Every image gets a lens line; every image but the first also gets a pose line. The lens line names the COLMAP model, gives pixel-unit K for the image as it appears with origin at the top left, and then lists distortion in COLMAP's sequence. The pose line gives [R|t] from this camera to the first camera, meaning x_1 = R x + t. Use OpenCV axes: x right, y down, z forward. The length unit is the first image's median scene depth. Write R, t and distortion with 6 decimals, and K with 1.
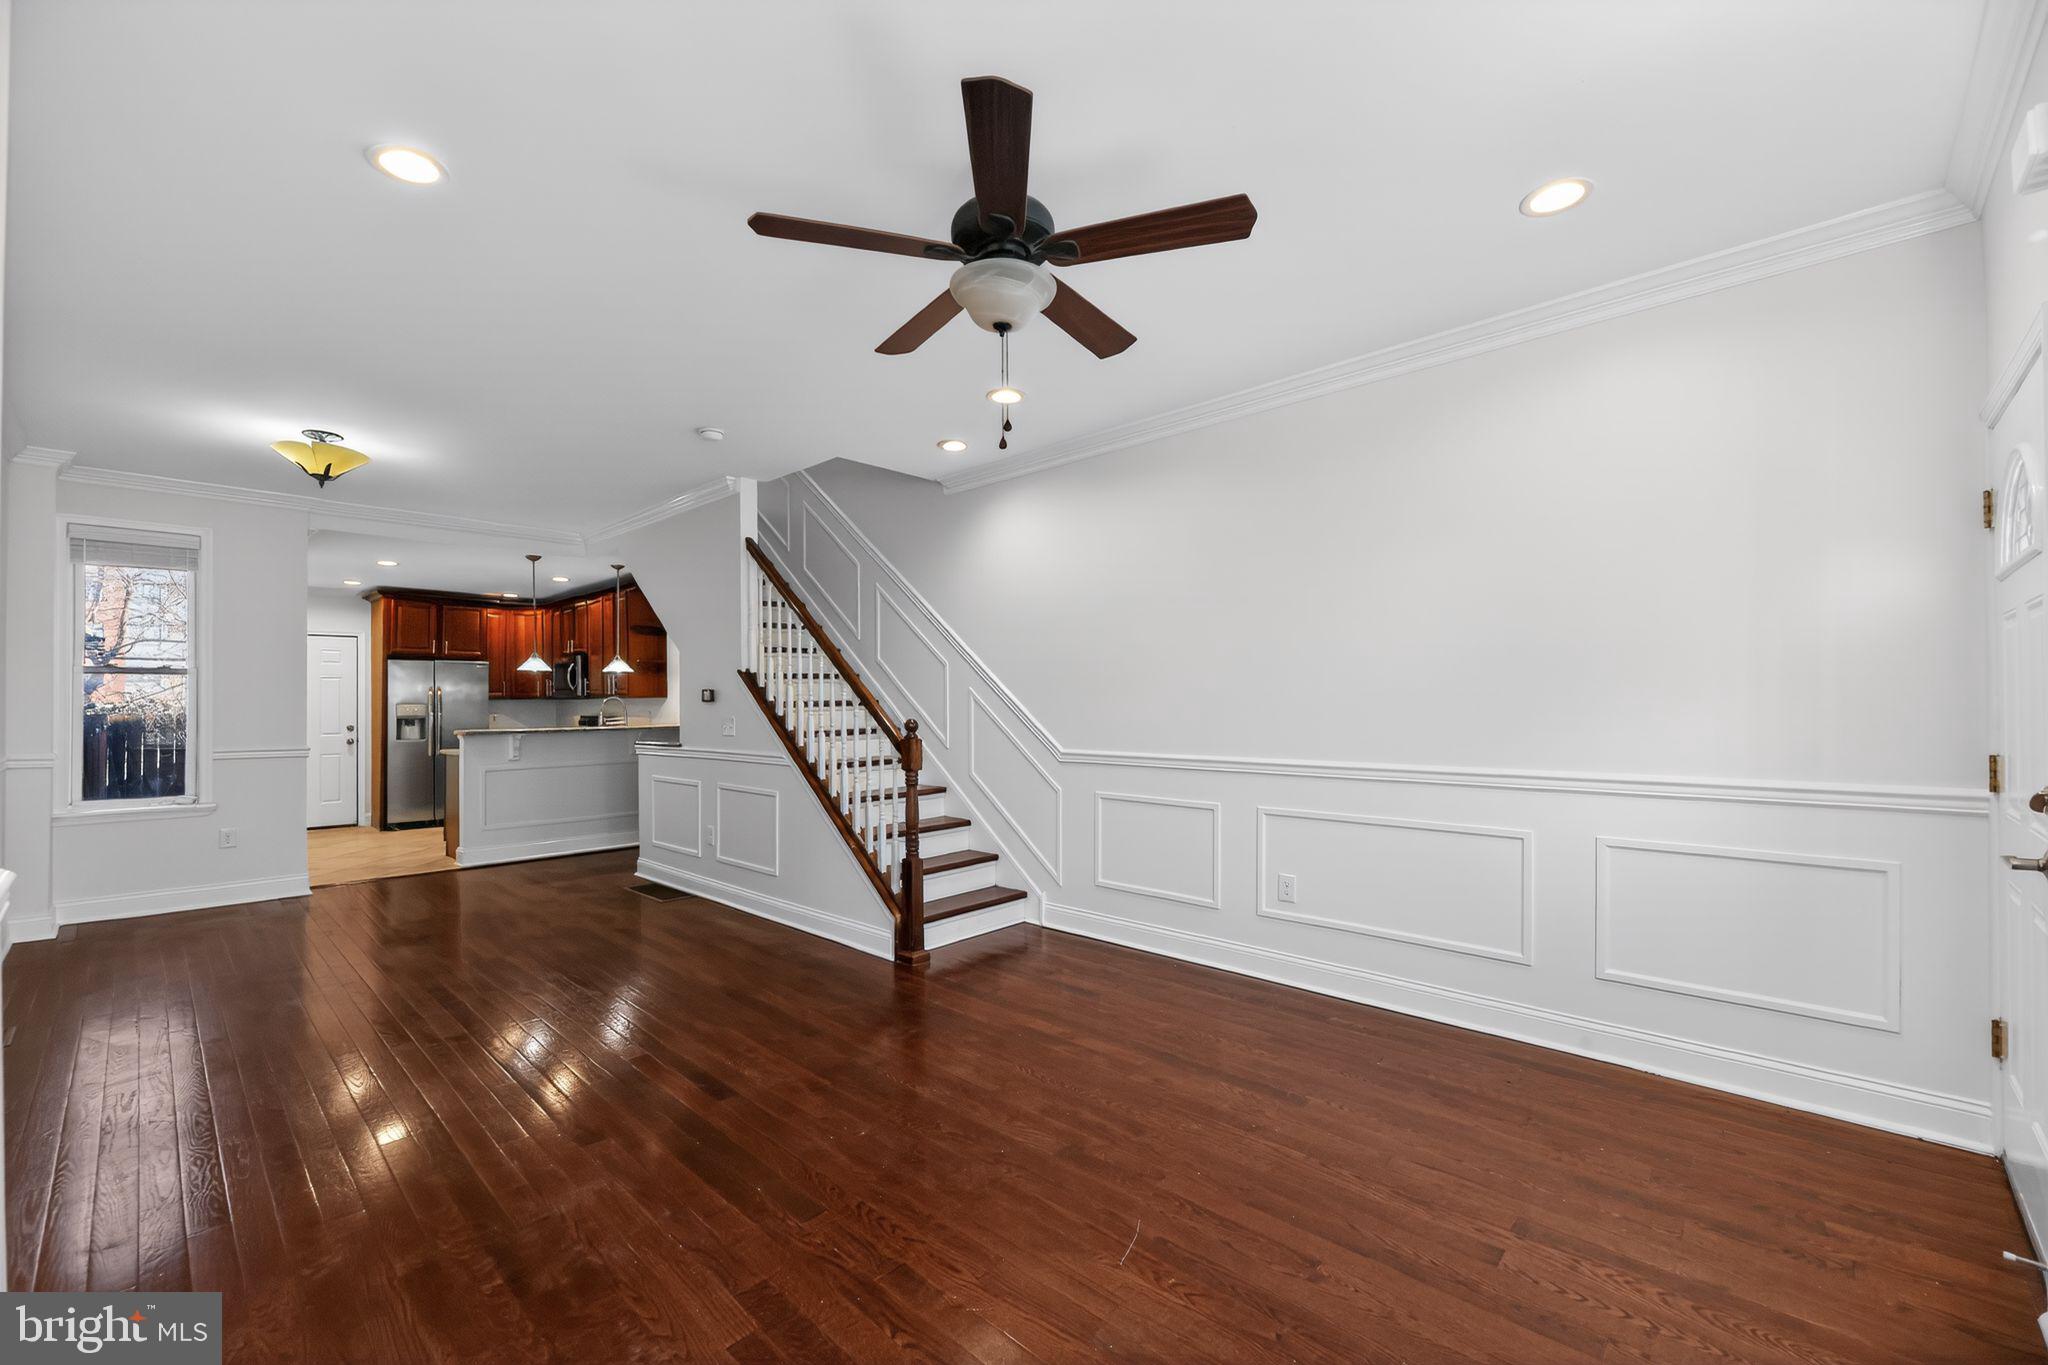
lens RADIAL K [[838.7, 0, 1020.9], [0, 838.7, 706.8], [0, 0, 1]] dist [-0.002106, -0.002304]
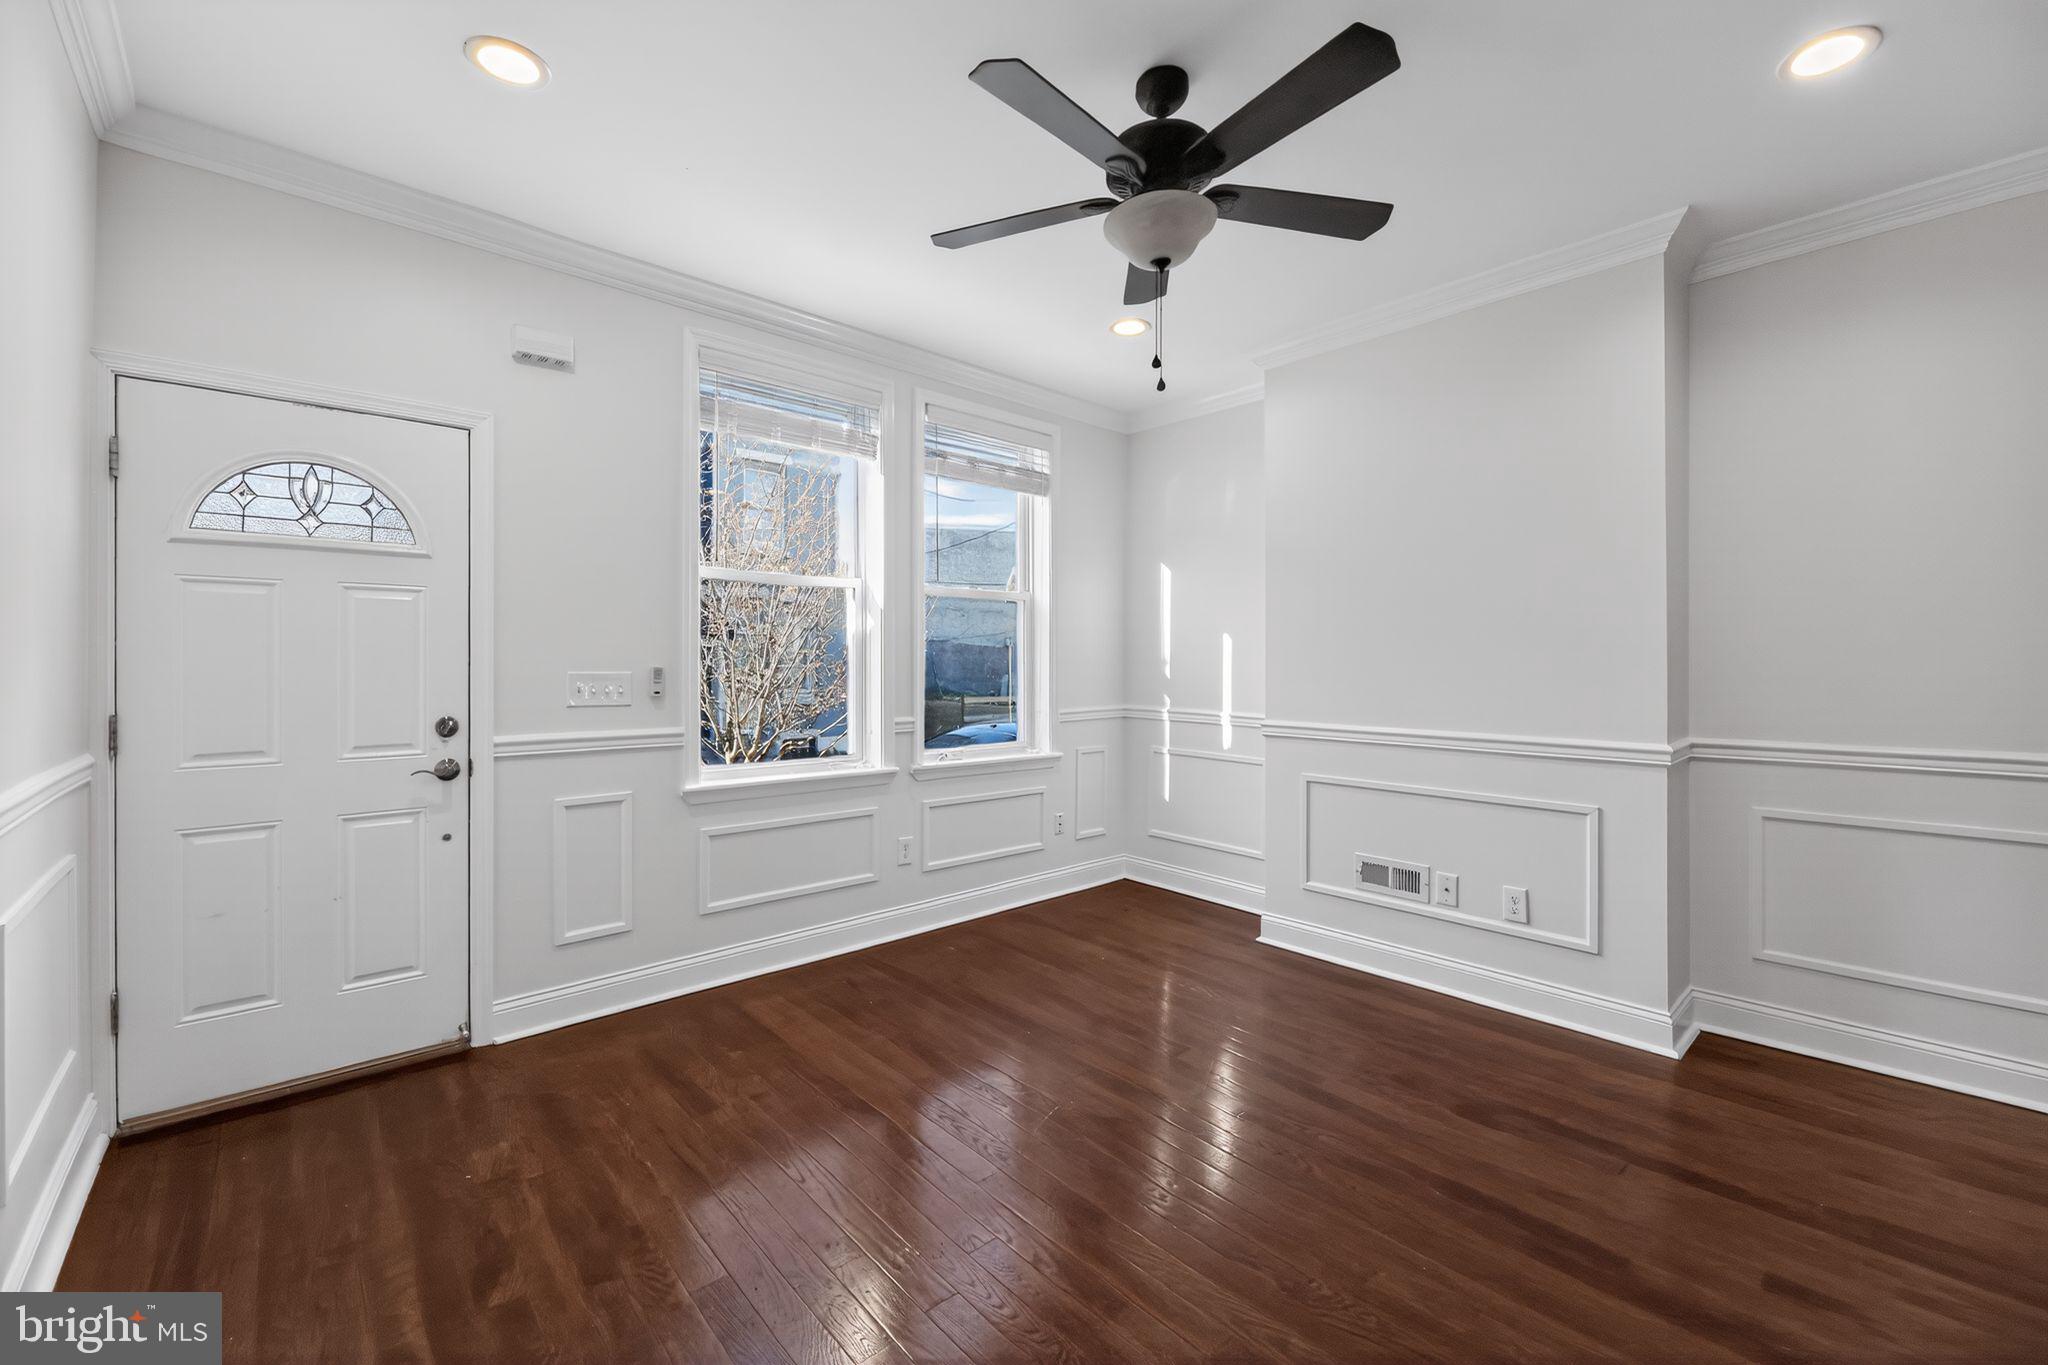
lens RADIAL K [[838.7, 0, 1036.2], [0, 838.7, 666.6], [0, 0, 1]] dist [-0.002106, -0.002304]
pose [[-0.997090, 0.005264, 0.076050, 0.013233], [0.005362, 0.999985, 0.001079, 0.000958], [-0.076043, 0.001484, -0.997103, 0.511359]]
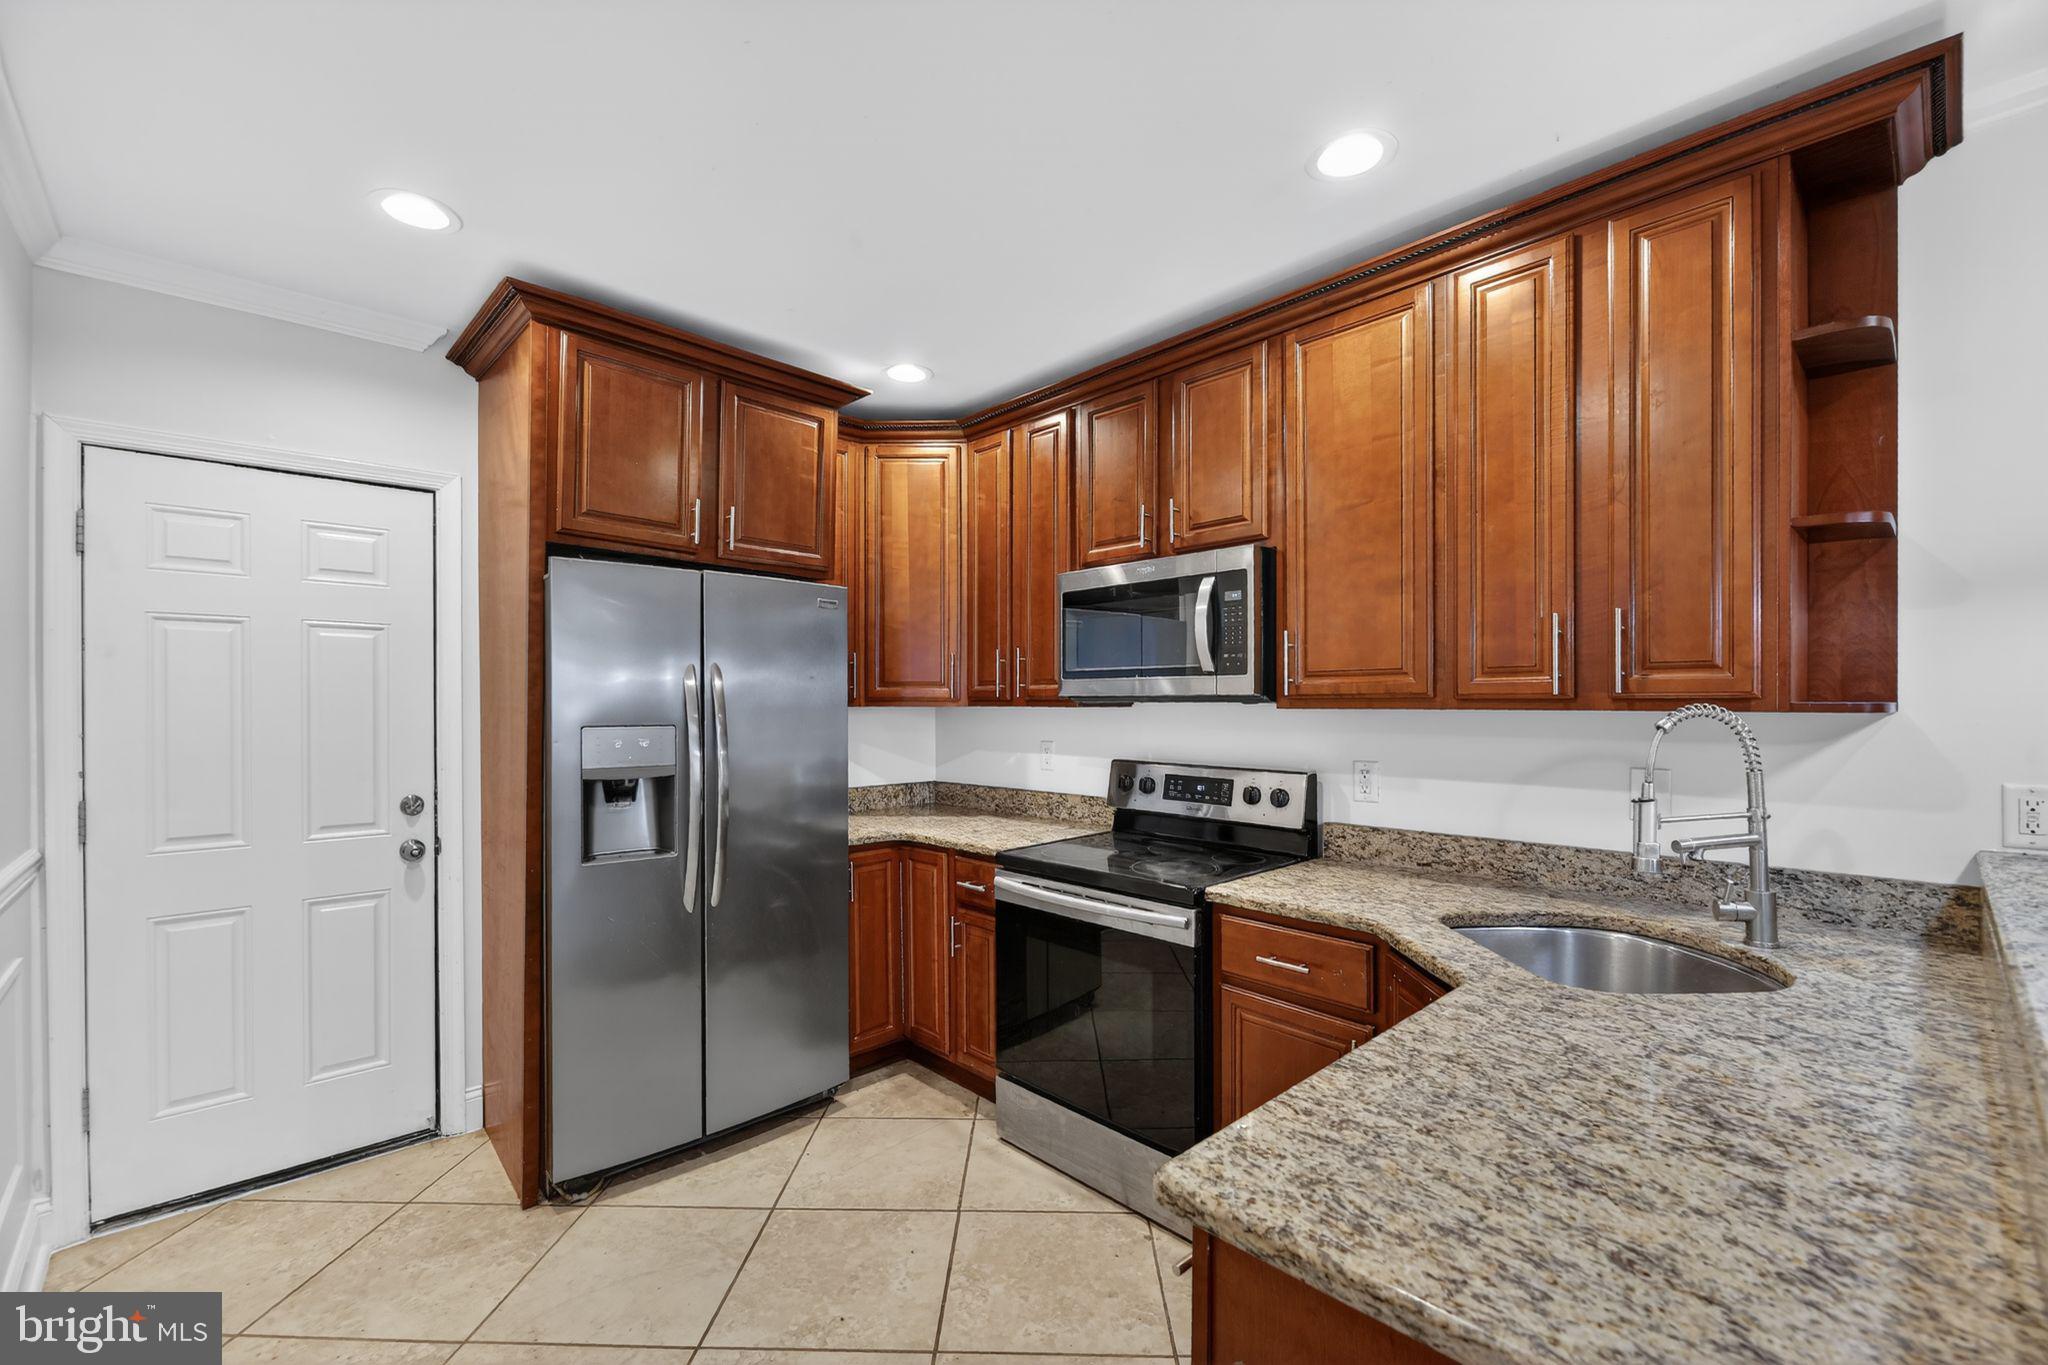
lens RADIAL K [[838.7, 0, 1030.3], [0, 838.7, 709.8], [0, 0, 1]] dist [-0.002106, -0.002304]
pose [[0.998784, 0.005277, -0.049011, -0.600959], [-0.004949, 0.999965, 0.006819, -0.010952], [0.049045, -0.006568, 0.998775, 0.755567]]
